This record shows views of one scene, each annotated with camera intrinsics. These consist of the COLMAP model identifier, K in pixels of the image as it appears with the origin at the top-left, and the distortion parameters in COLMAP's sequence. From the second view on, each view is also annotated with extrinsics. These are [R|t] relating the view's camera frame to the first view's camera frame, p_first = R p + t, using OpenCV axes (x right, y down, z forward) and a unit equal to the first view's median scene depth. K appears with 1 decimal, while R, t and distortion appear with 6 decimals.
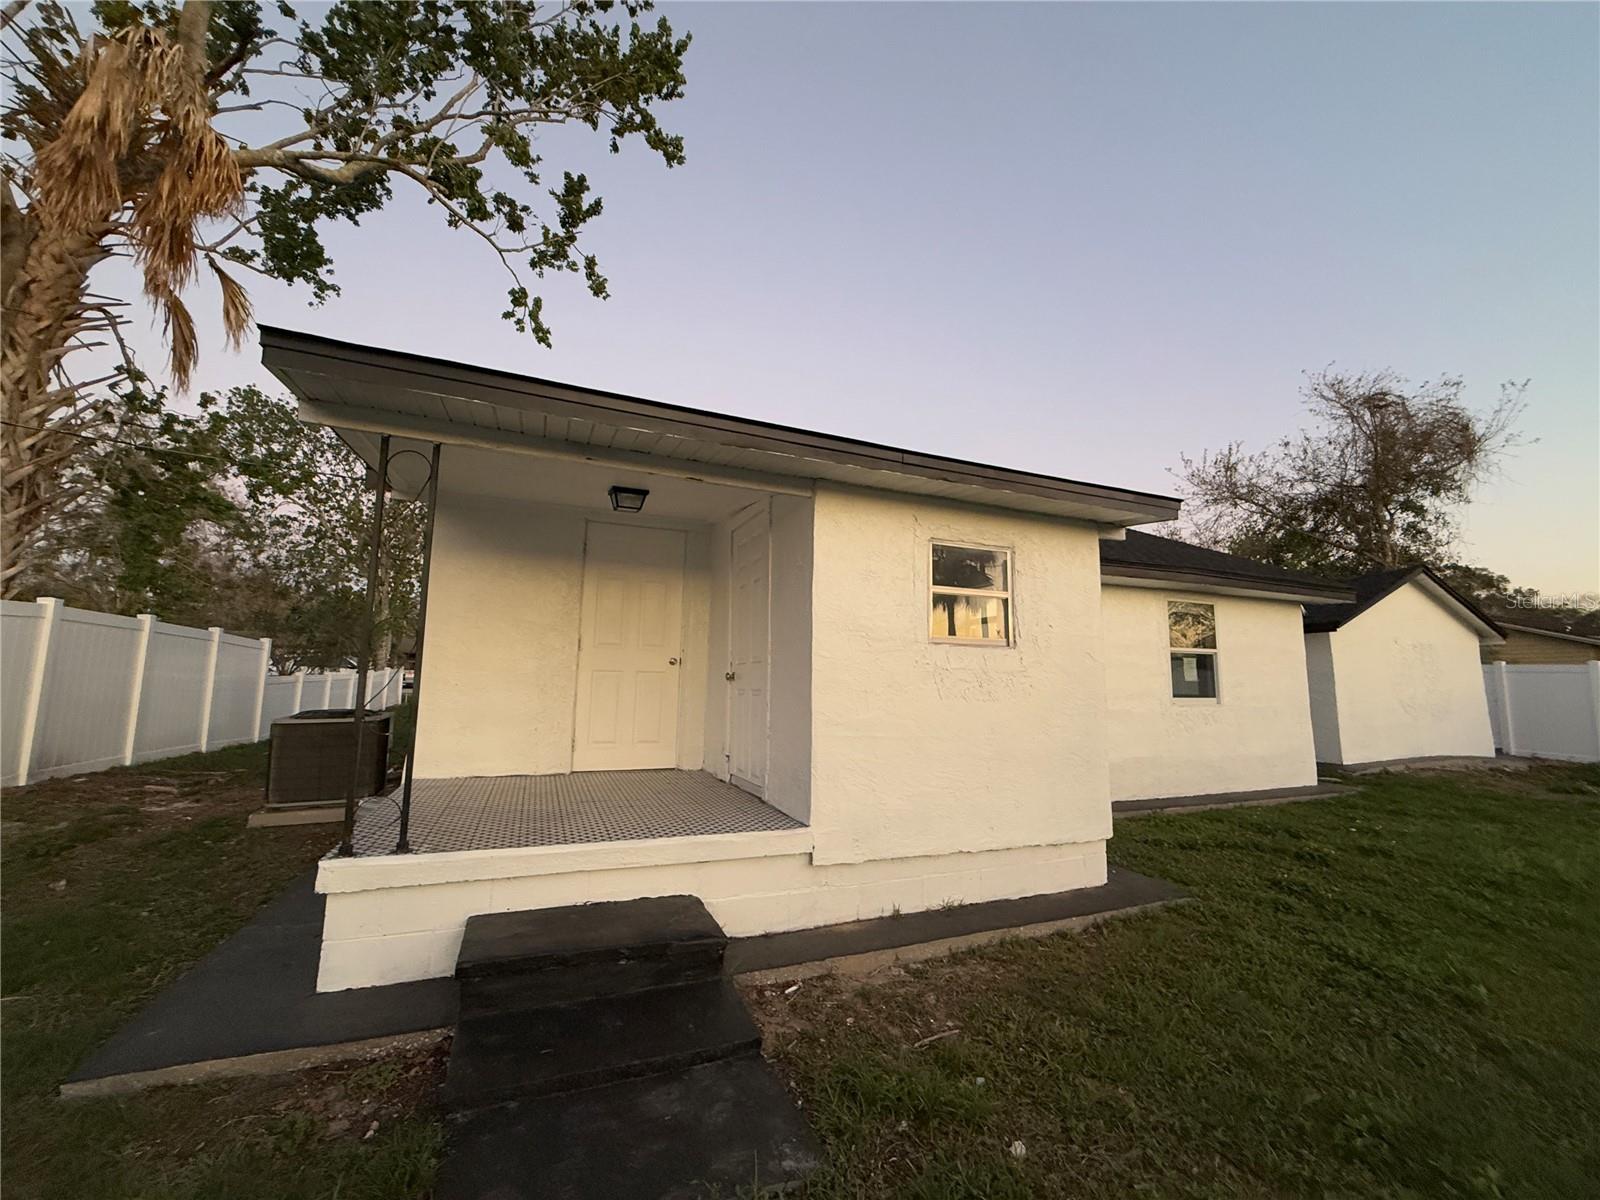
lens RADIAL K [[634.2, 0, 792.8], [0, 634.2, 603.2], [0, 0, 1]] dist [0.001193, 0.000106]
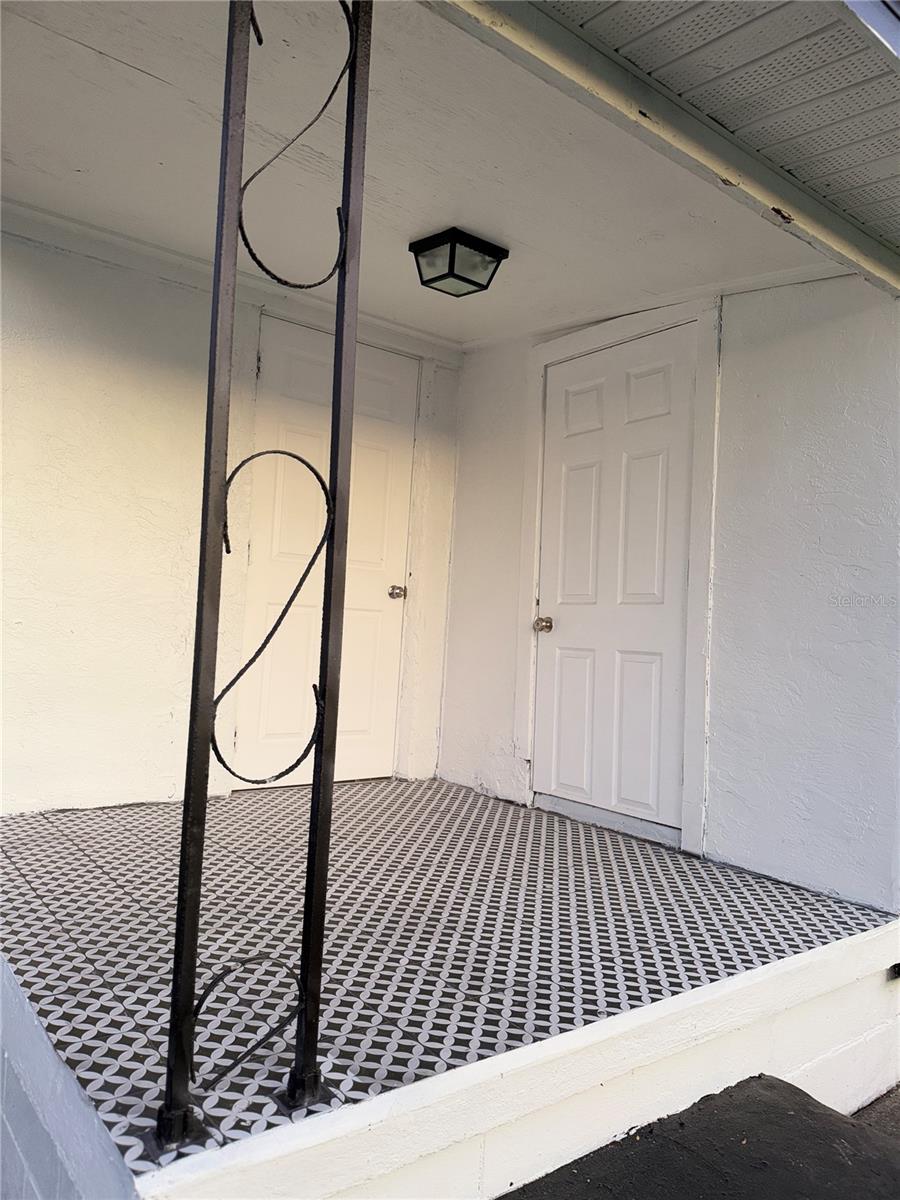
lens RADIAL K [[838.1, 0, 450.0], [0, 838.1, 600.0], [0, 0, 1]] dist [0.004012, -0.002956]
pose [[0.963918, 0.043984, 0.262540, -0.170318], [-0.068473, 0.994037, 0.084865, 0.016892], [-0.257242, -0.099780, 0.961182, 0.139932]]
